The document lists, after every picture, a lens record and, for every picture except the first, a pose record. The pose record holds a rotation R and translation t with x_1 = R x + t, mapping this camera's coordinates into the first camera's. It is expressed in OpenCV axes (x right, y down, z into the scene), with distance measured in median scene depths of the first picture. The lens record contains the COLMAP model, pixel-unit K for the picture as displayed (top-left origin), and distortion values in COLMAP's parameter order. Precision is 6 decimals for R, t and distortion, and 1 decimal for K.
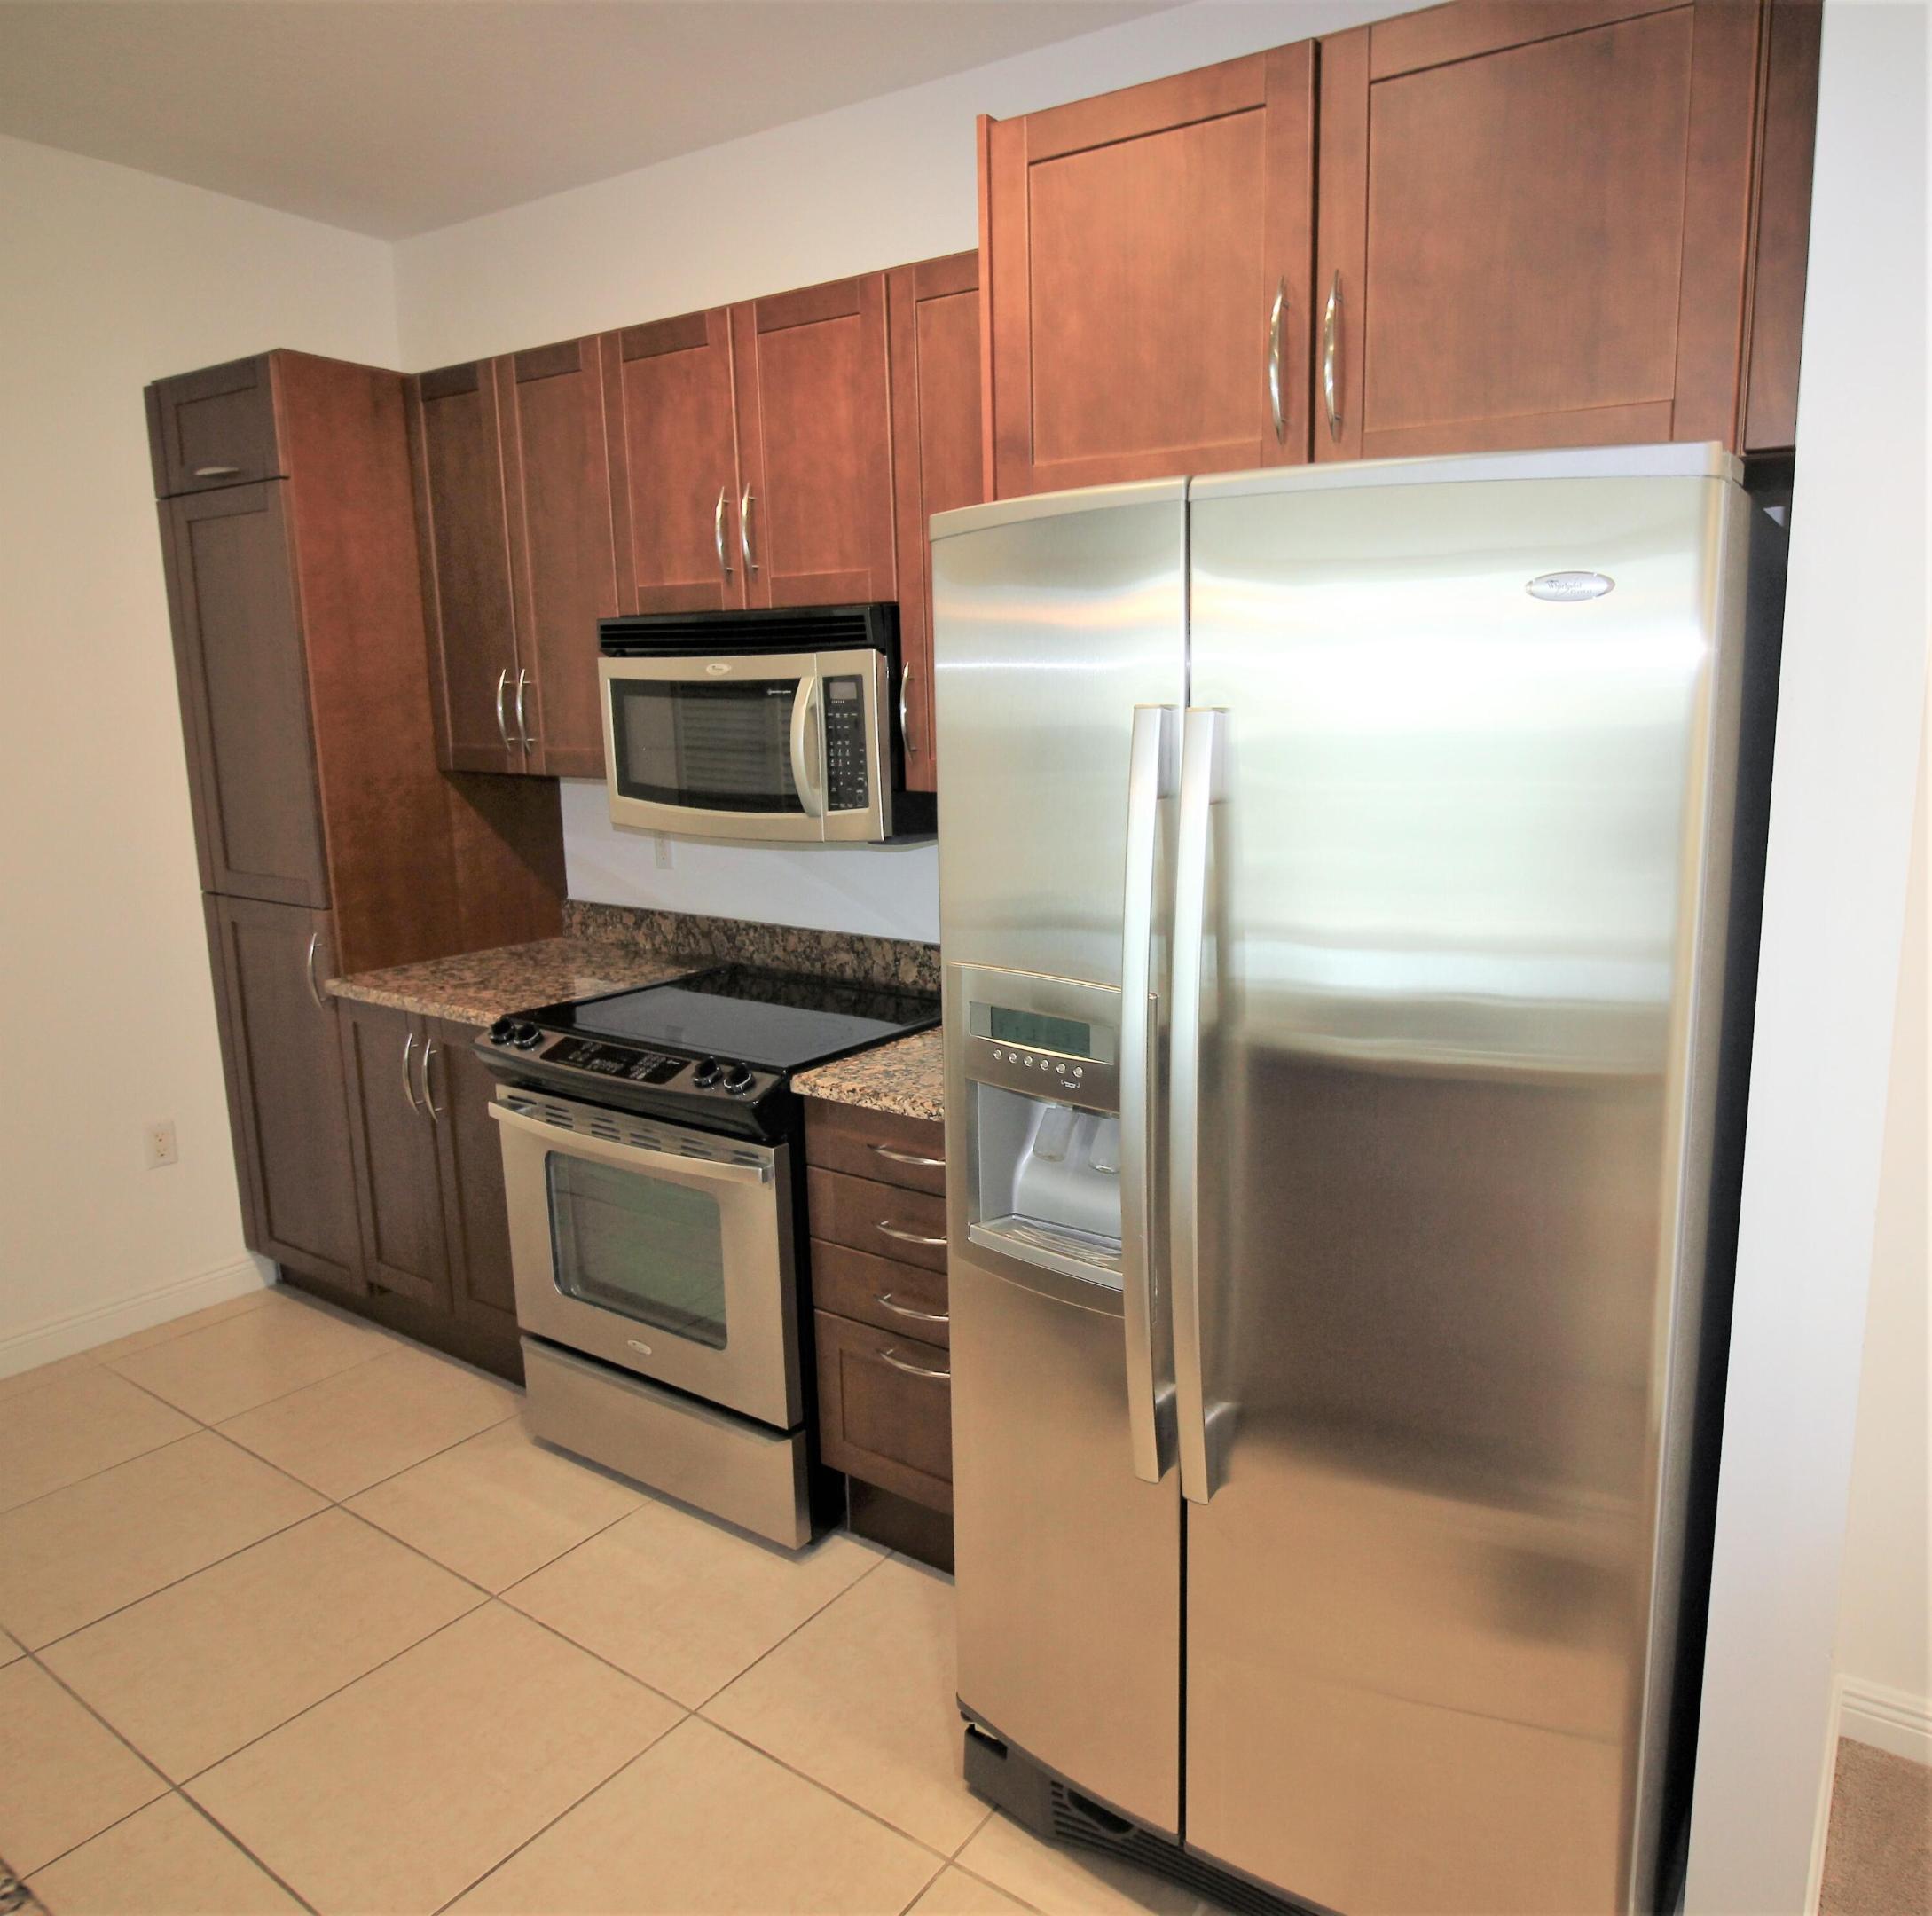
lens RADIAL K [[1339.9, 0, 1130.5], [0, 1339.9, 921.4], [0, 0, 1]] dist [-0.004941, -0.006587]
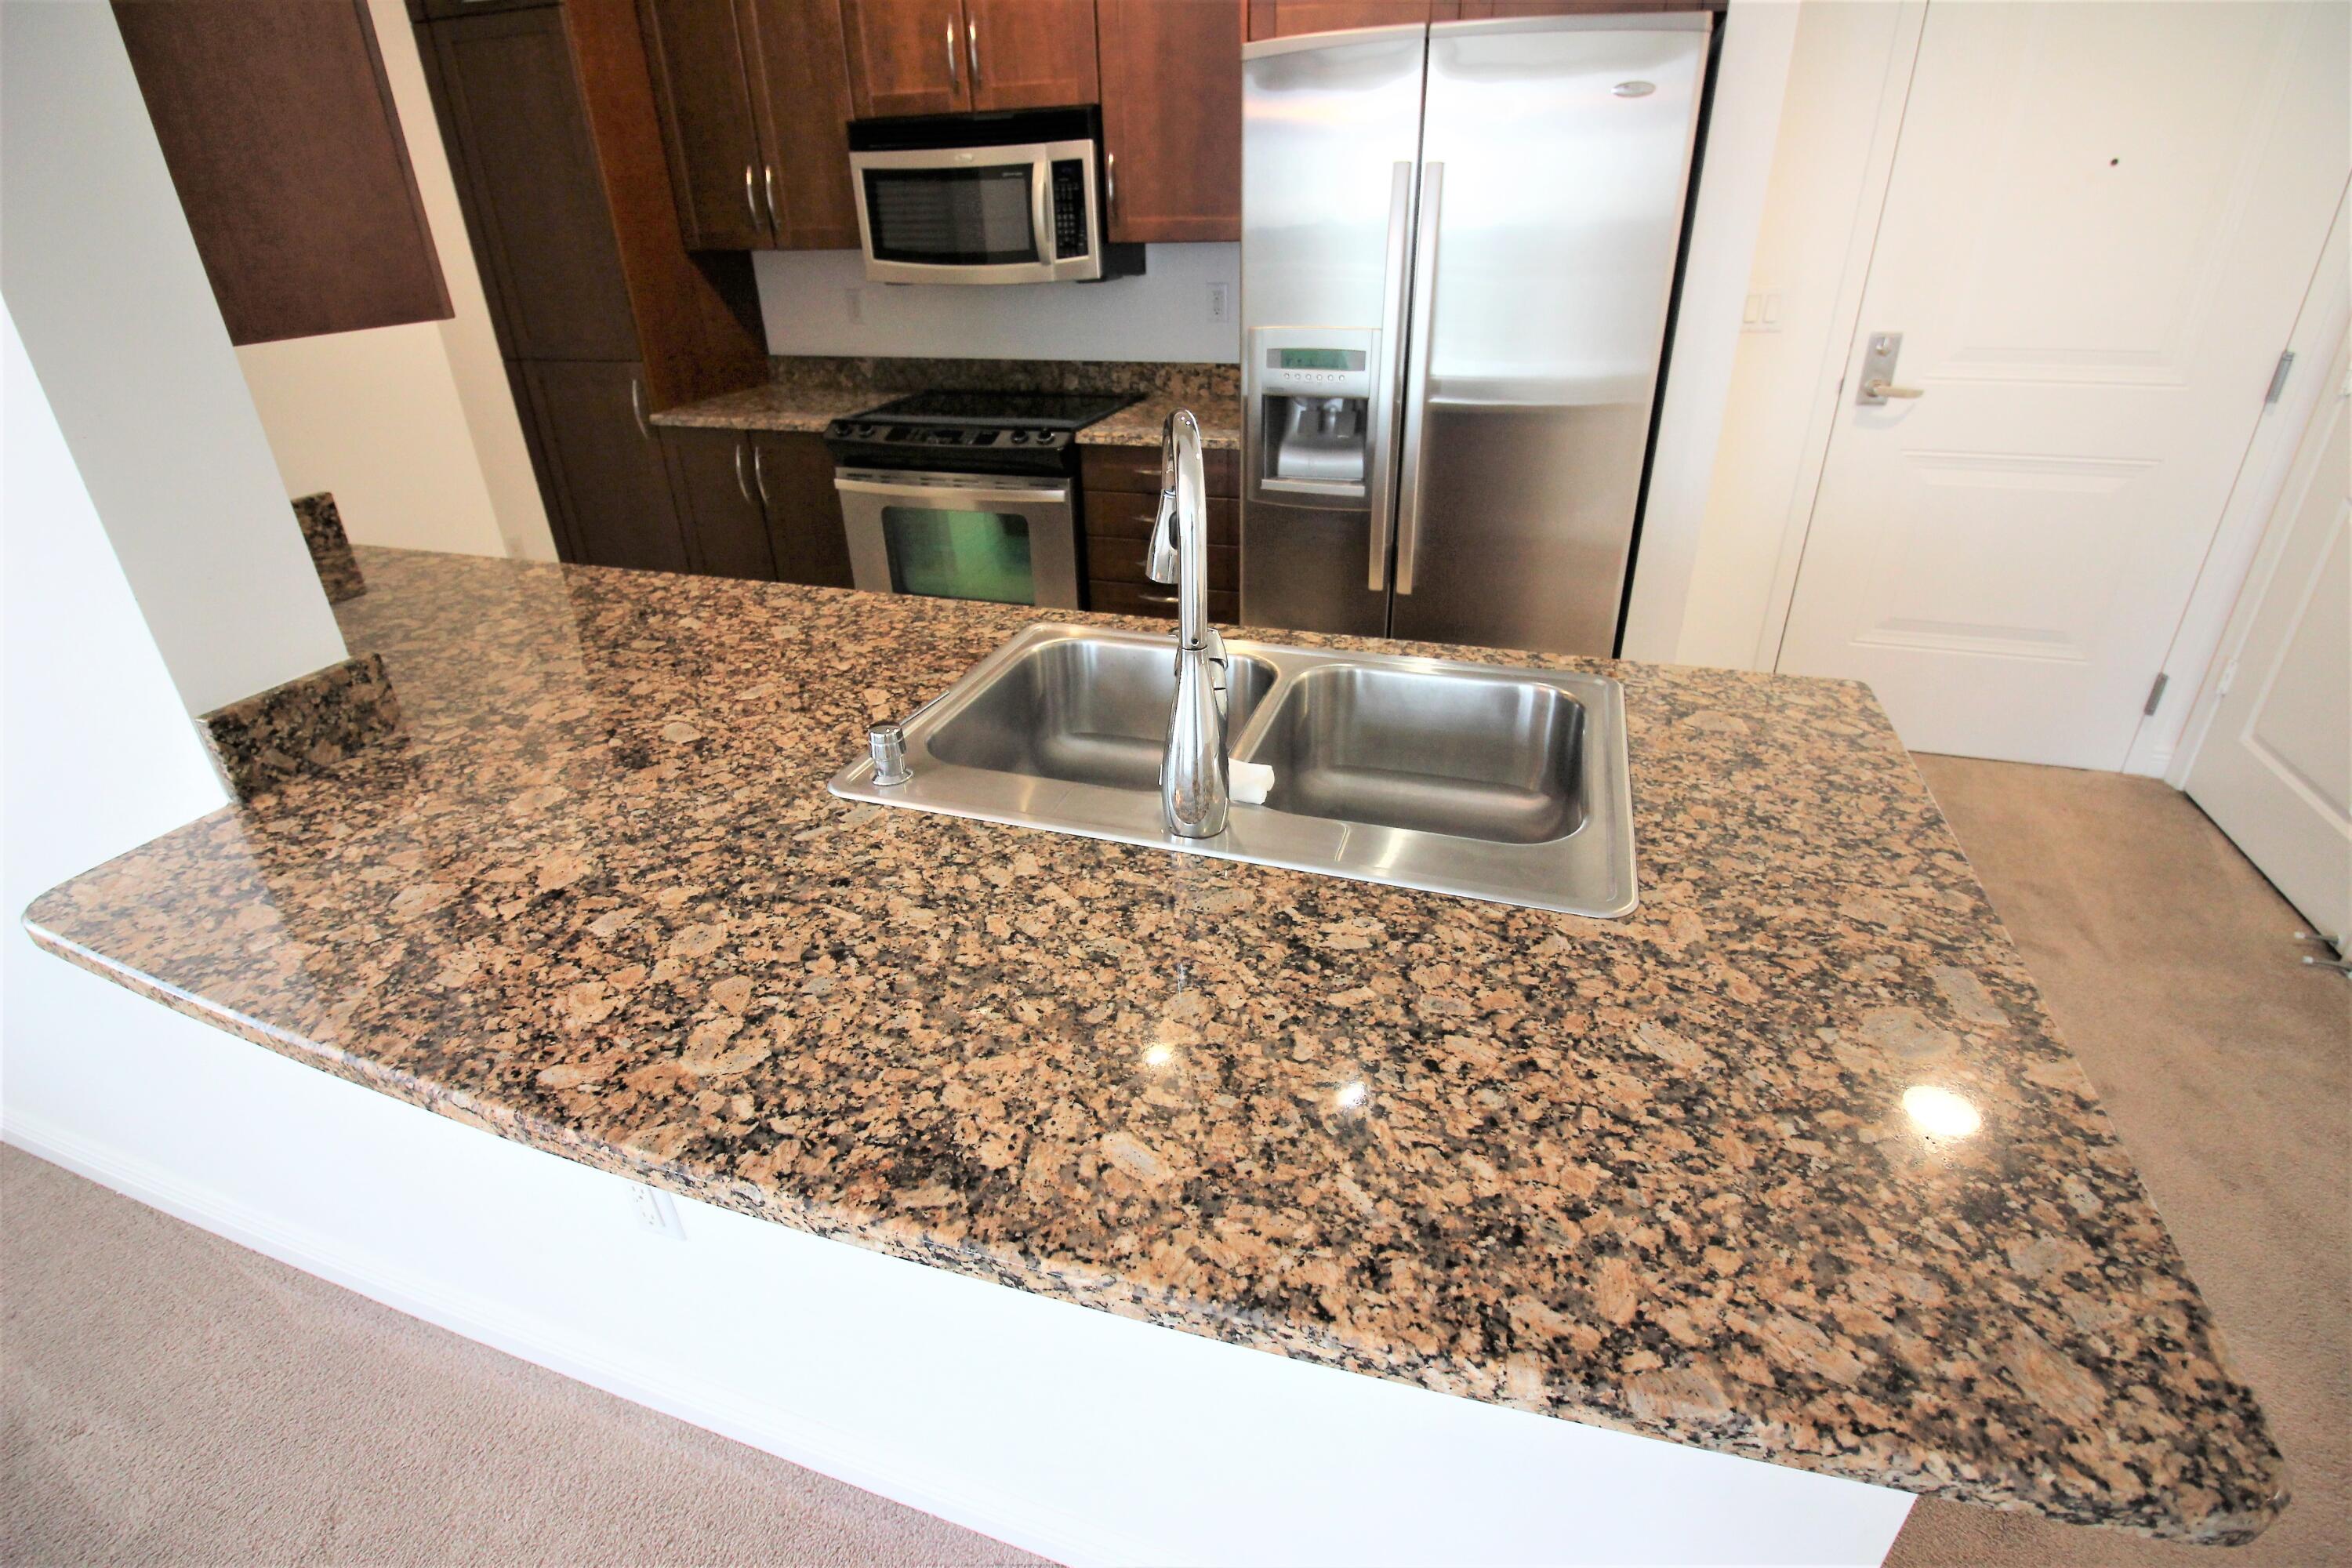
lens RADIAL K [[1095.5, 0, 1173.5], [0, 1095.5, 758.7], [0, 0, 1]] dist [-0.001777, -0.010824]
pose [[0.976443, -0.117045, 0.181271, -0.357397], [0.058012, 0.951565, 0.301926, 0.081832], [-0.207830, -0.284298, 0.935939, -0.323328]]
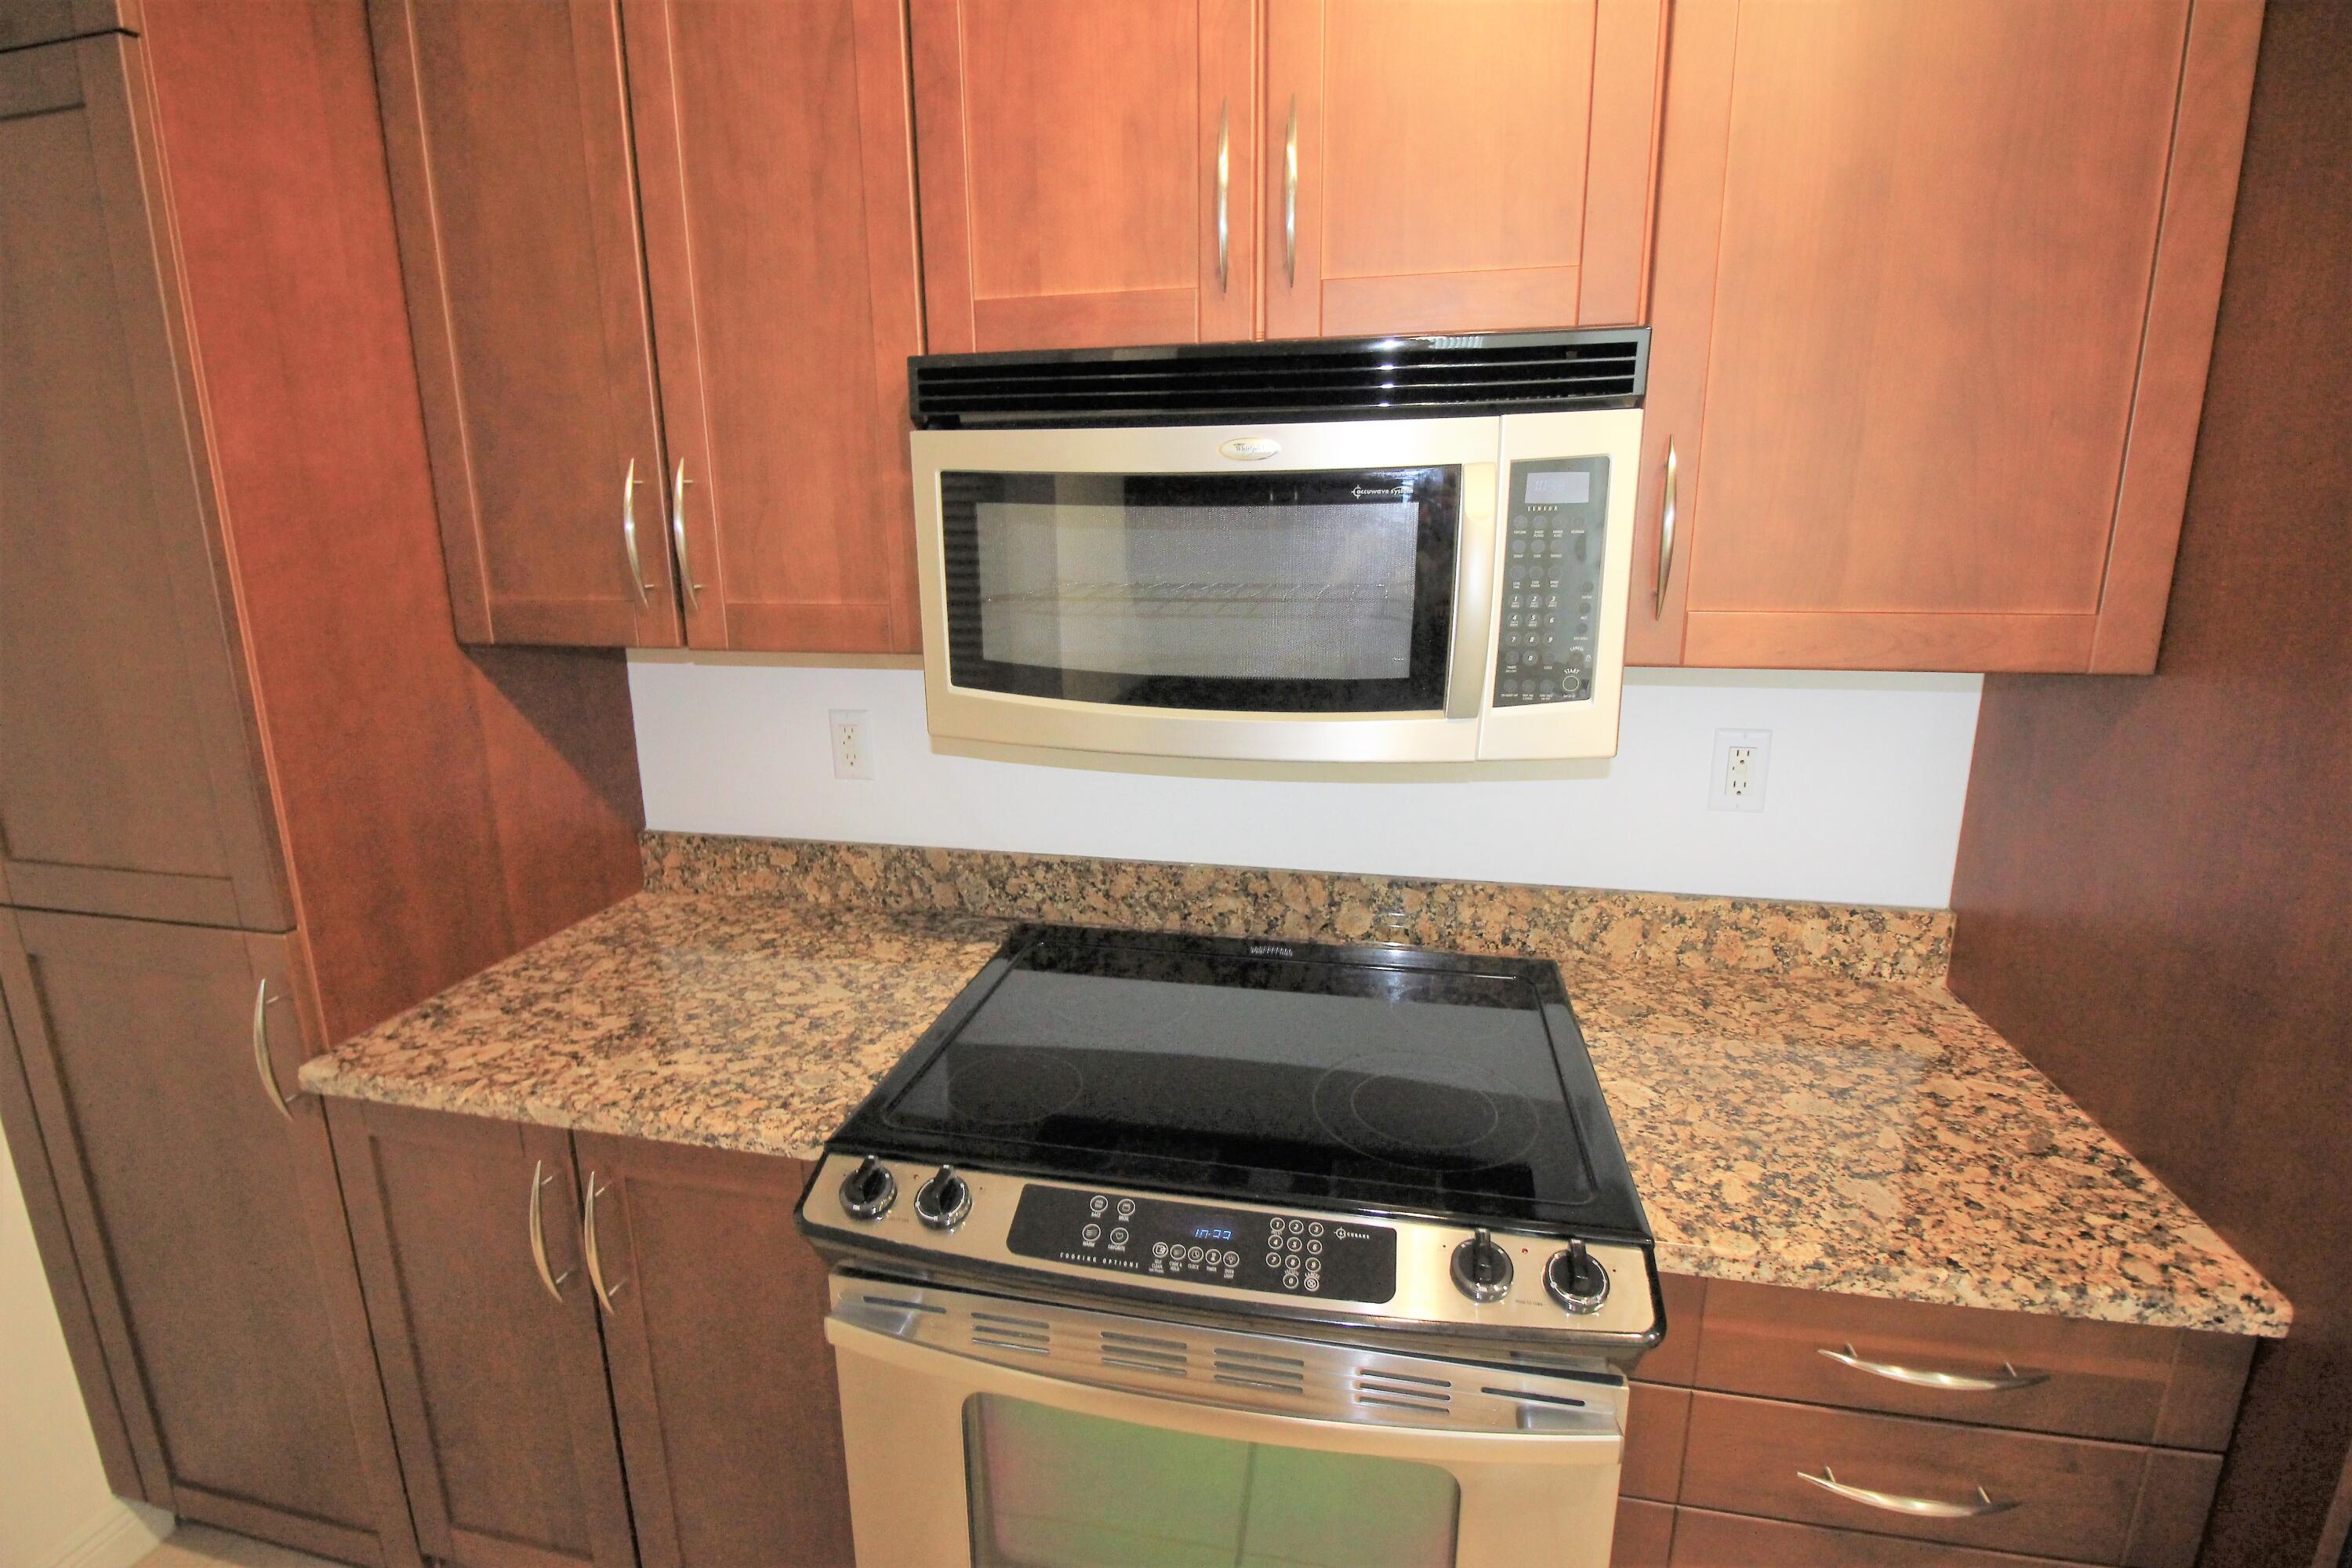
lens RADIAL K [[1095.5, 0, 1173.5], [0, 1095.5, 758.7], [0, 0, 1]] dist [-0.001777, -0.010824]
pose [[0.945561, -0.076949, 0.316218, -0.458302], [0.061176, 0.996350, 0.059526, -0.088800], [-0.319644, -0.036940, 0.946817, 0.562718]]
